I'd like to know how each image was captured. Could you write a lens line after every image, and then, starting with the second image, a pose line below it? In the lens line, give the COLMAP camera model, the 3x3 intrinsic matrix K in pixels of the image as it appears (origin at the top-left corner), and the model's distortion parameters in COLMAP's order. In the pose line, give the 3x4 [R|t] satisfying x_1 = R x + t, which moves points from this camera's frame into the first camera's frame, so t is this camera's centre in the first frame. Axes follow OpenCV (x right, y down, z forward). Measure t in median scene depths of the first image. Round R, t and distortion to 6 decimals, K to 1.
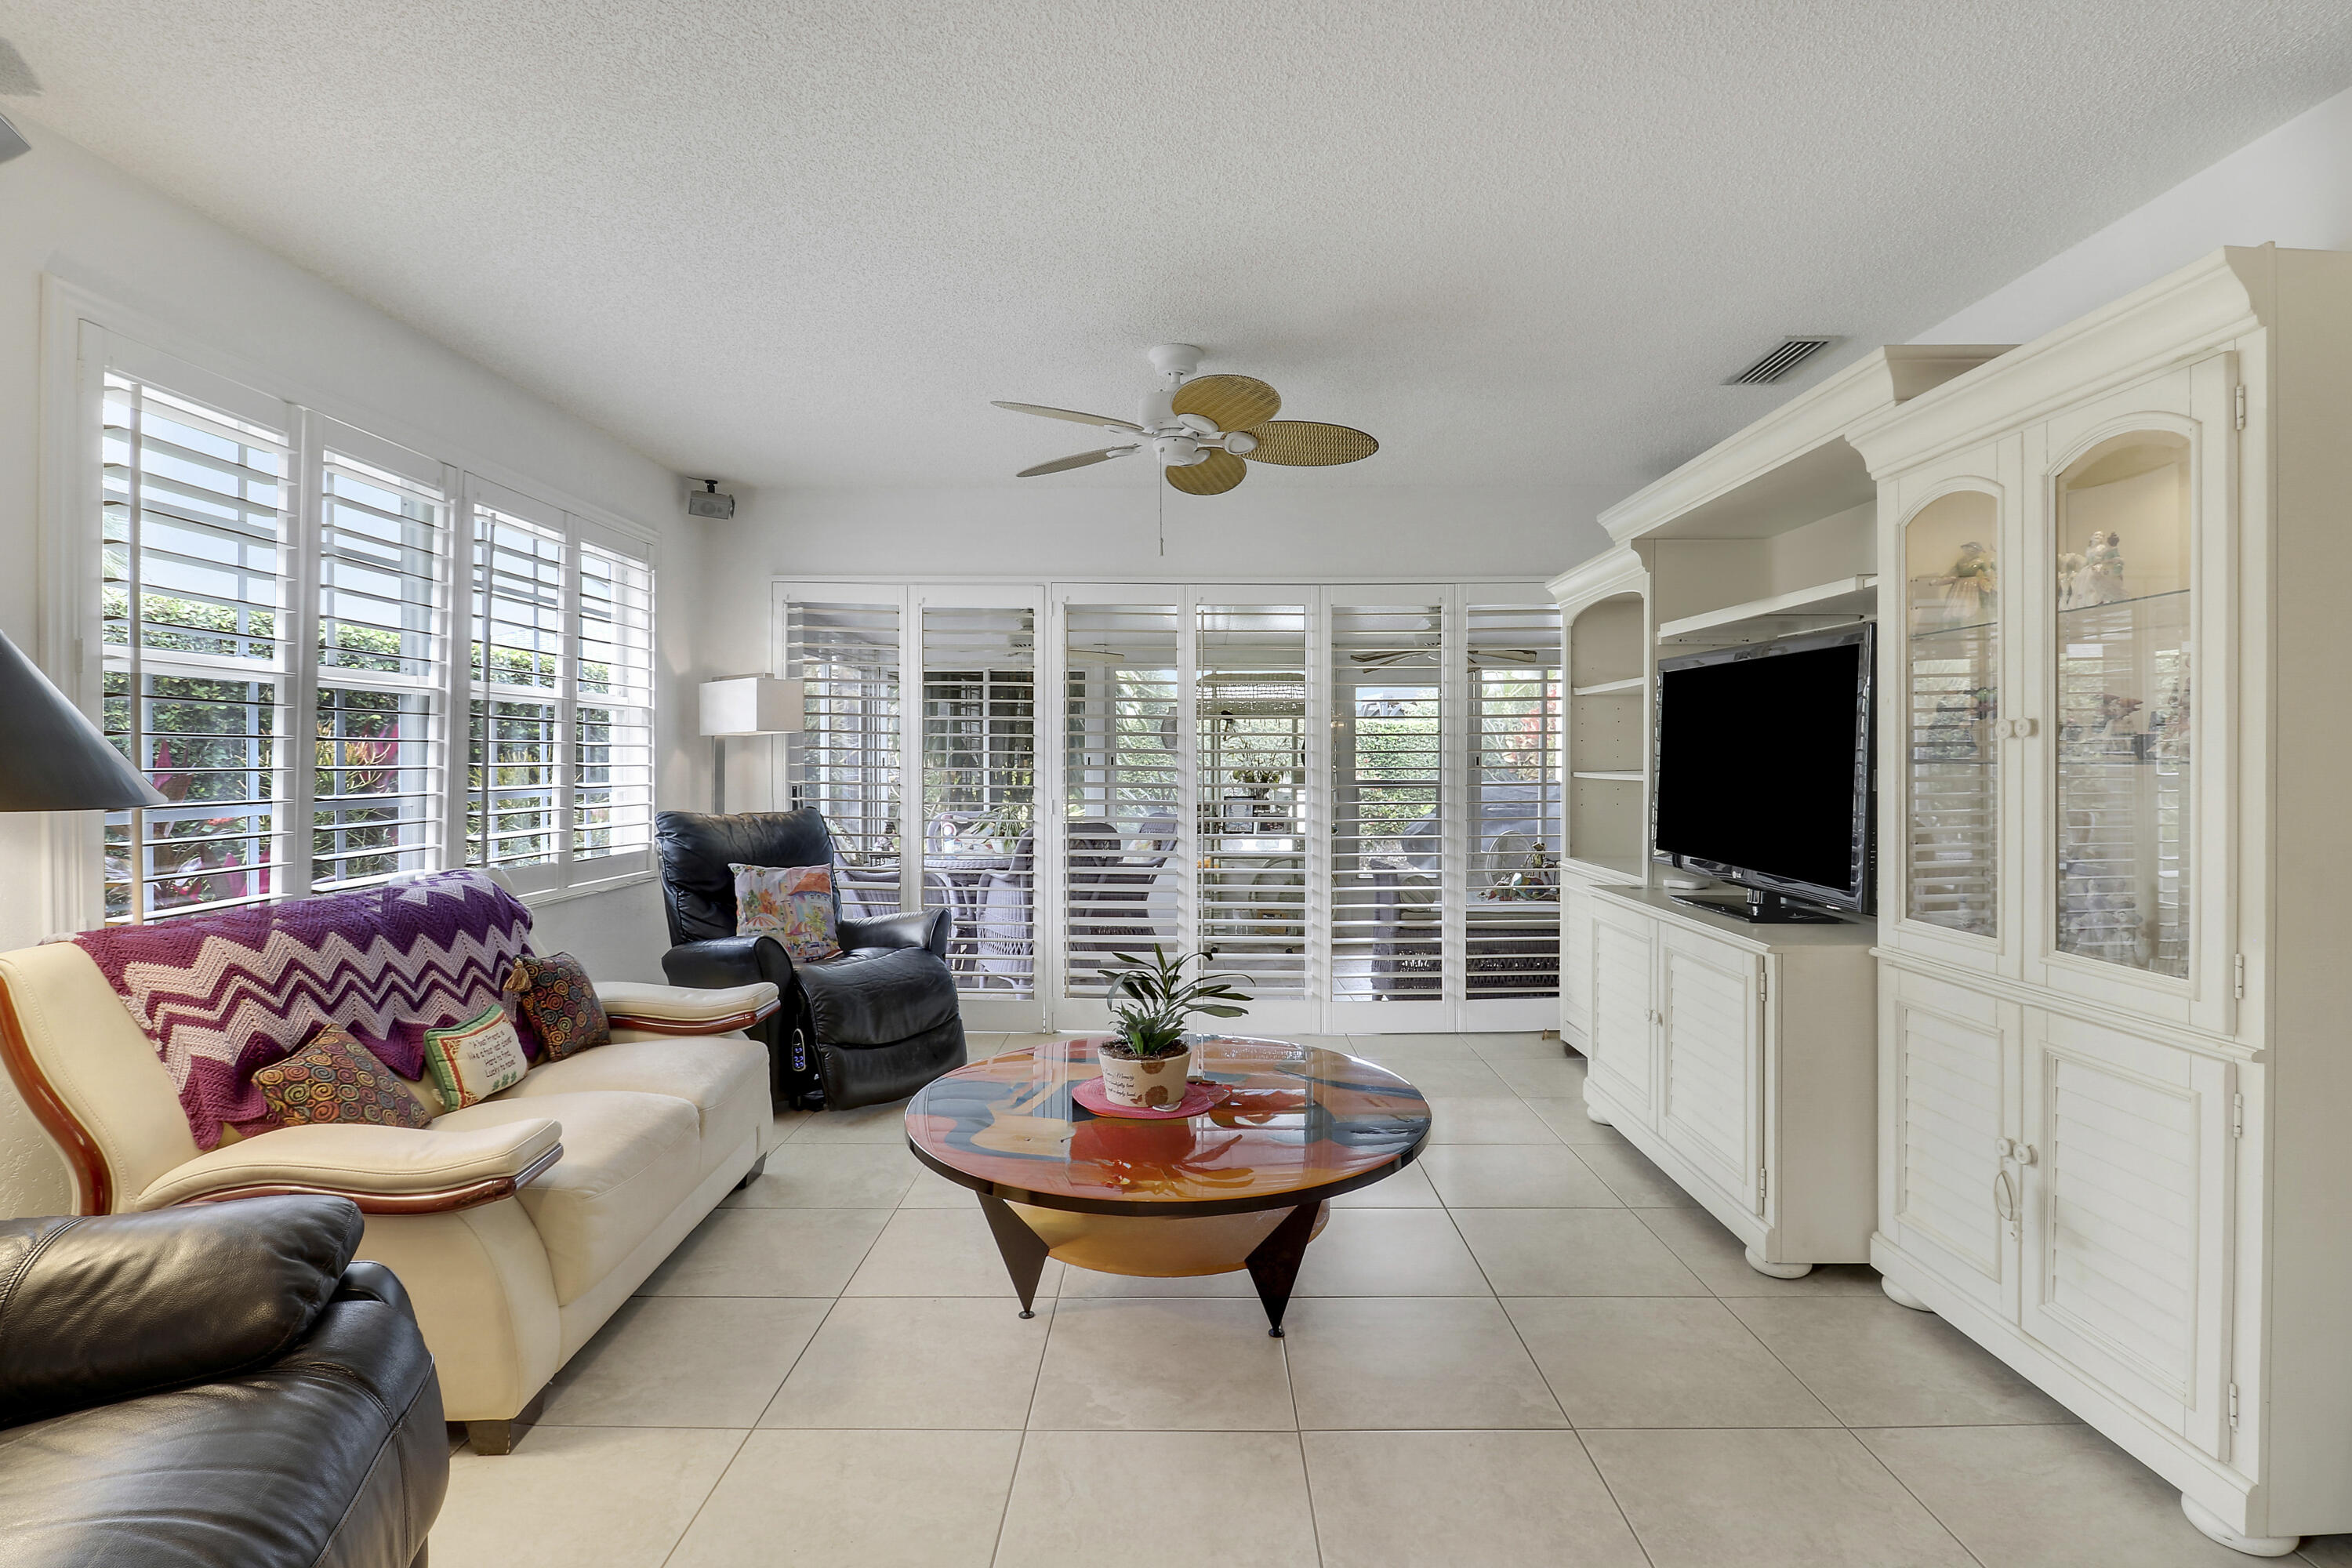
lens RADIAL K [[1104.4, 0, 1204.6], [0, 1104.4, 766.6], [0, 0, 1]] dist [0.001633, -0.017179]
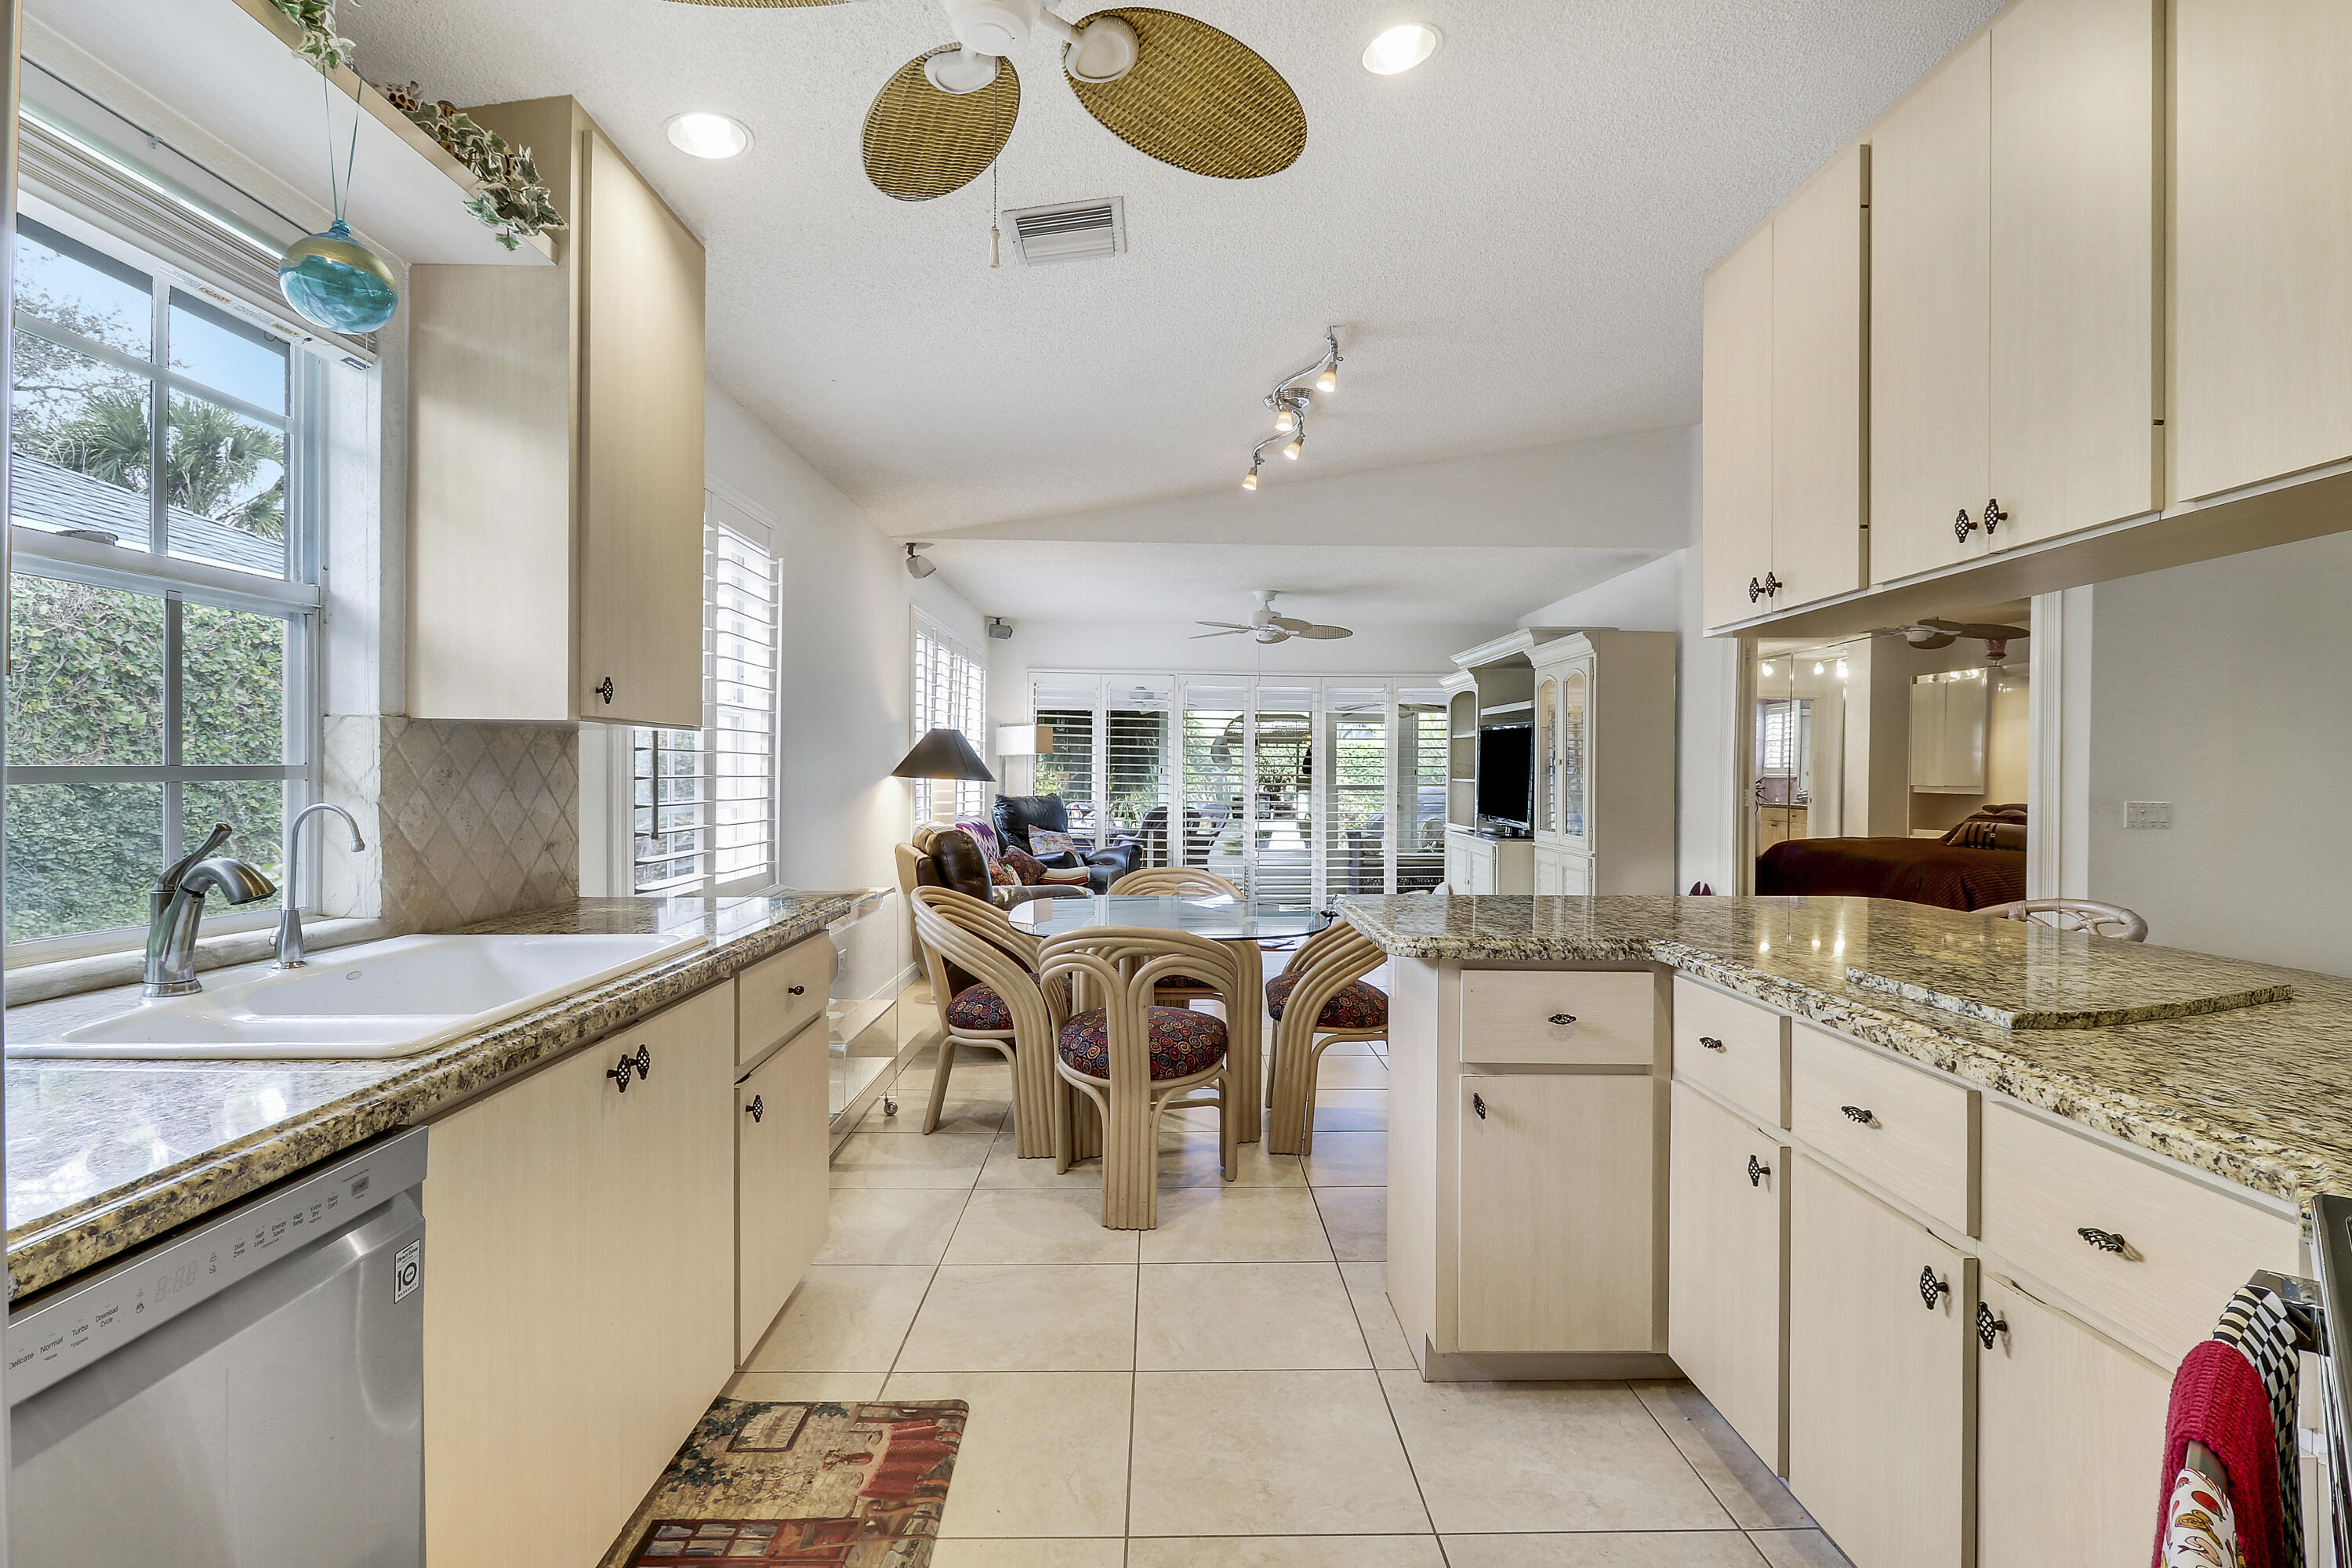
lens RADIAL K [[1129.5, 0, 1189.1], [0, 1129.5, 763.0], [0, 0, 1]] dist [-0.003359, -0.011050]
pose [[0.999935, 0.006308, 0.009484, -0.222727], [-0.006175, 0.999884, -0.013938, 0.014010], [-0.009570, 0.013879, 0.999858, -1.527320]]
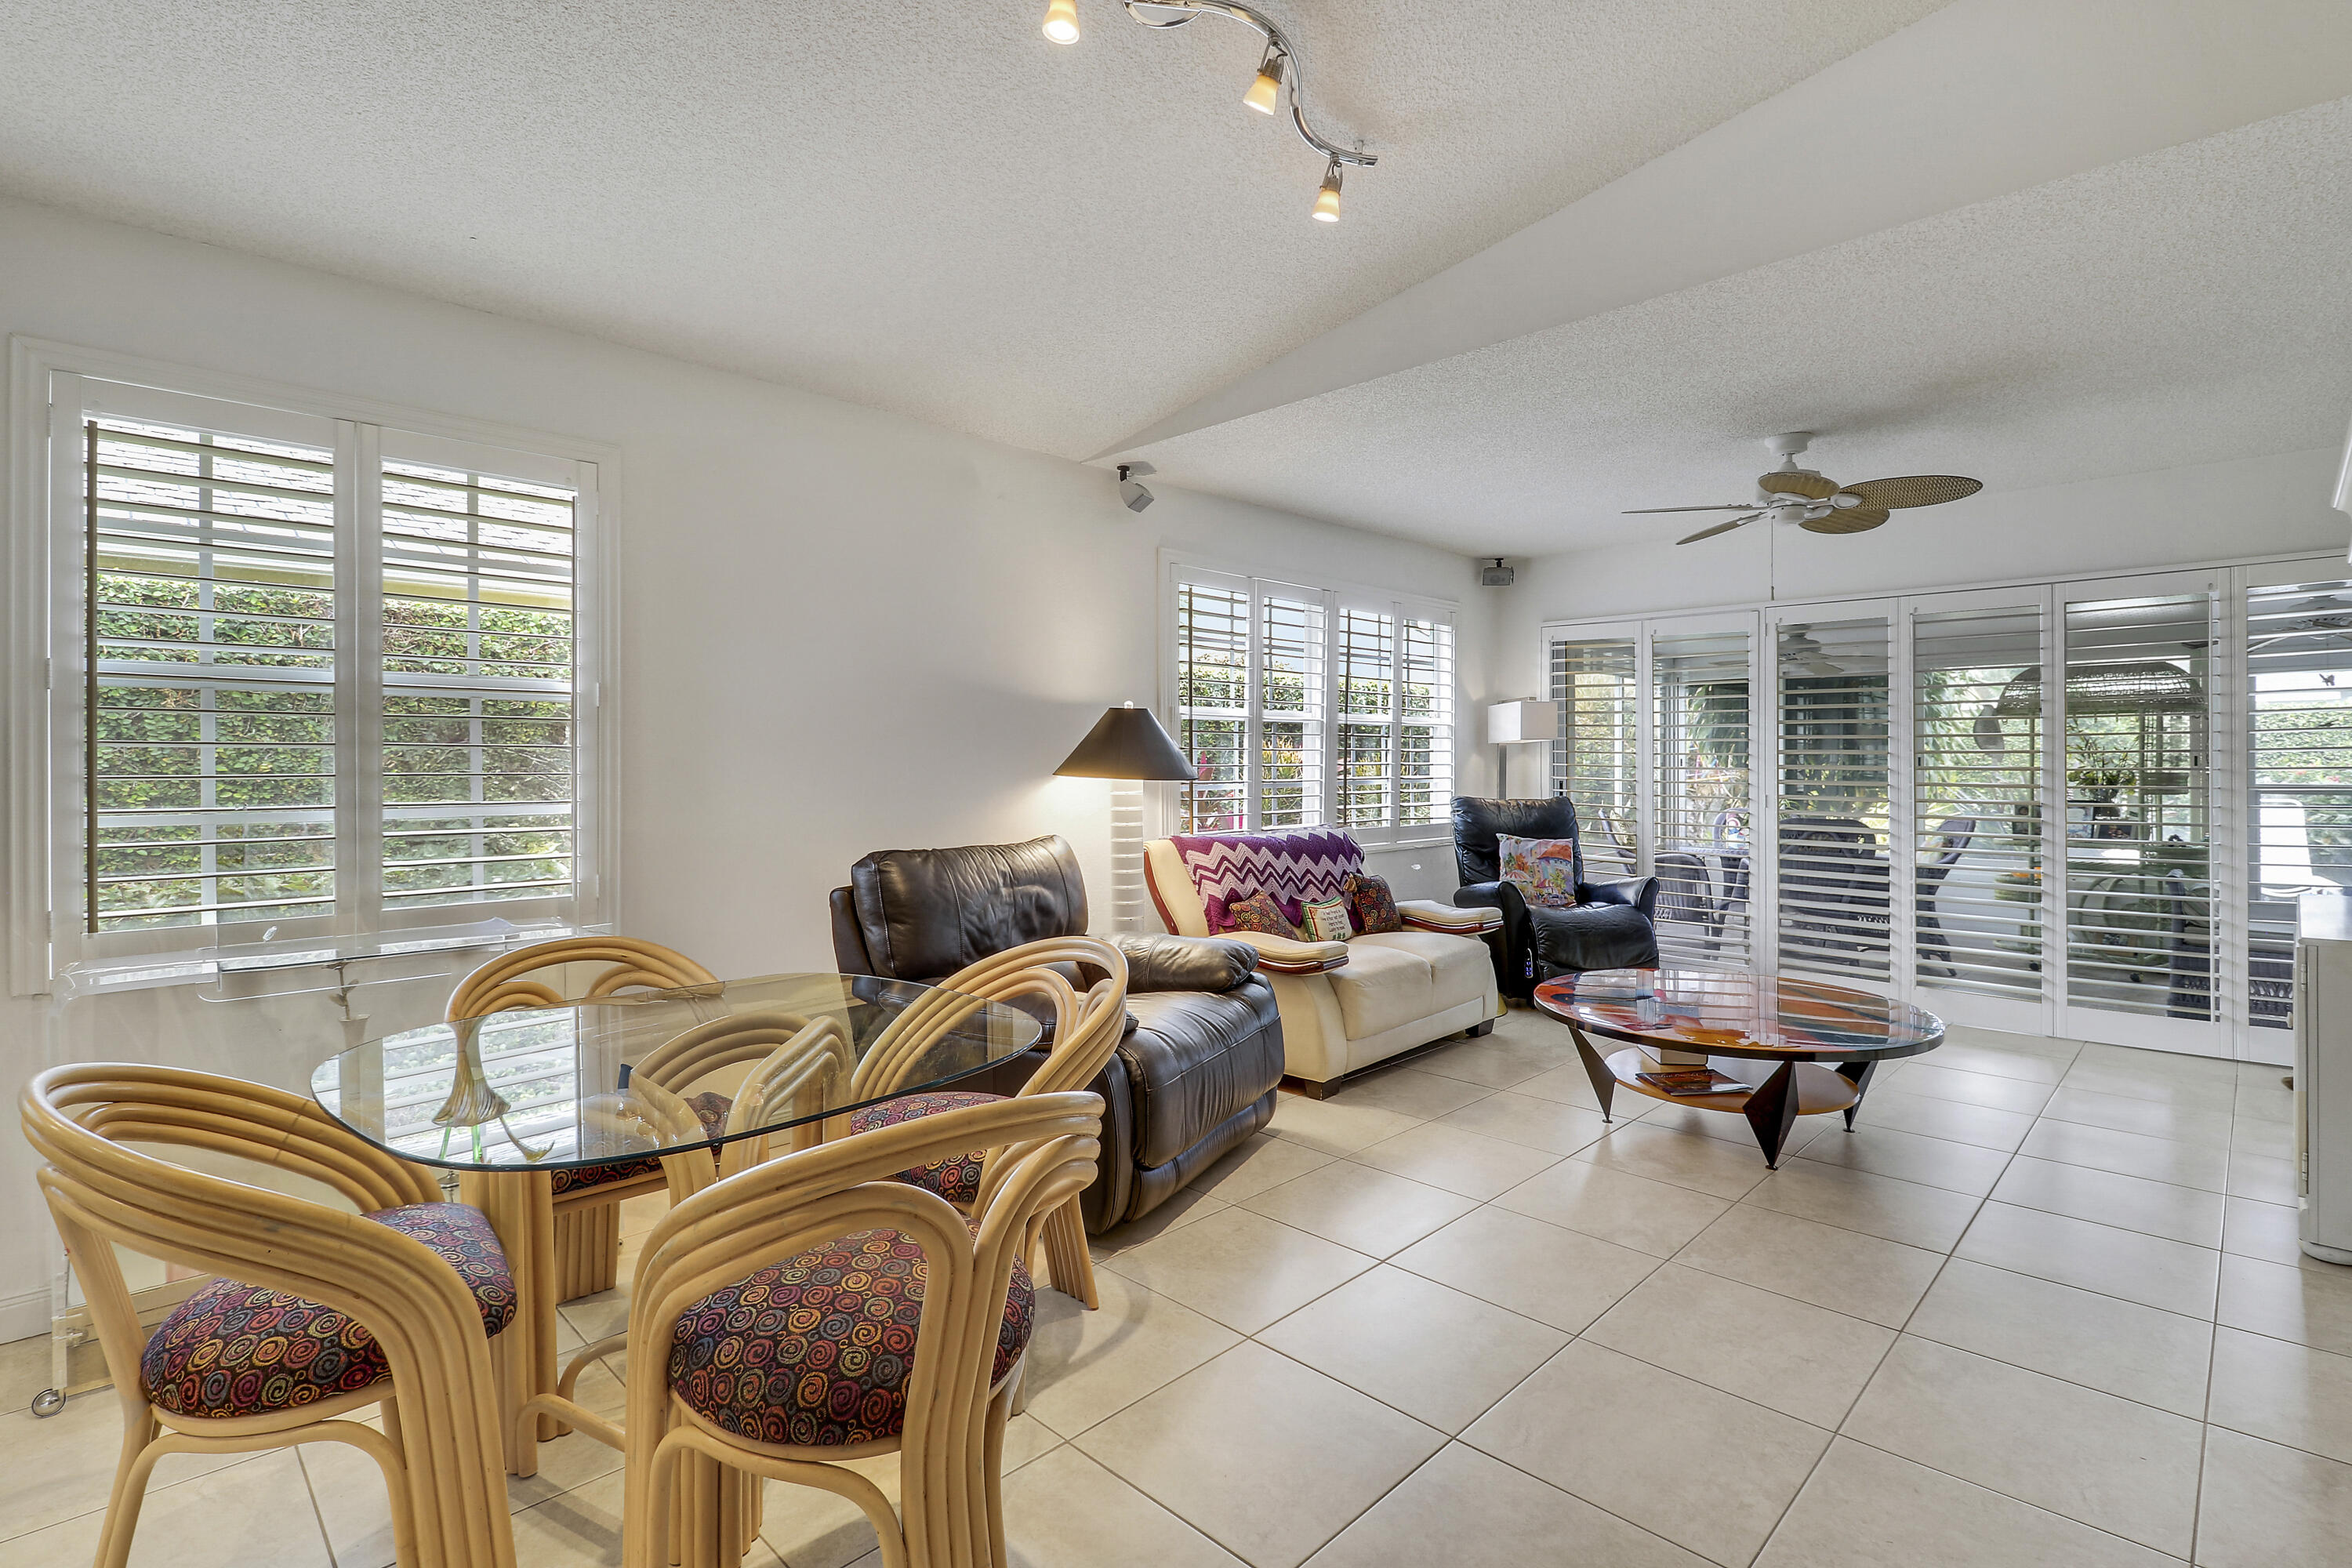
lens RADIAL K [[1129.5, 0, 1189.1], [0, 1129.5, 763.0], [0, 0, 1]] dist [-0.003359, -0.011050]
pose [[0.708484, -0.000014, -0.705727, 0.462104], [-0.003238, 0.999989, -0.003271, 0.004096], [0.705720, 0.004602, 0.708476, -0.457391]]
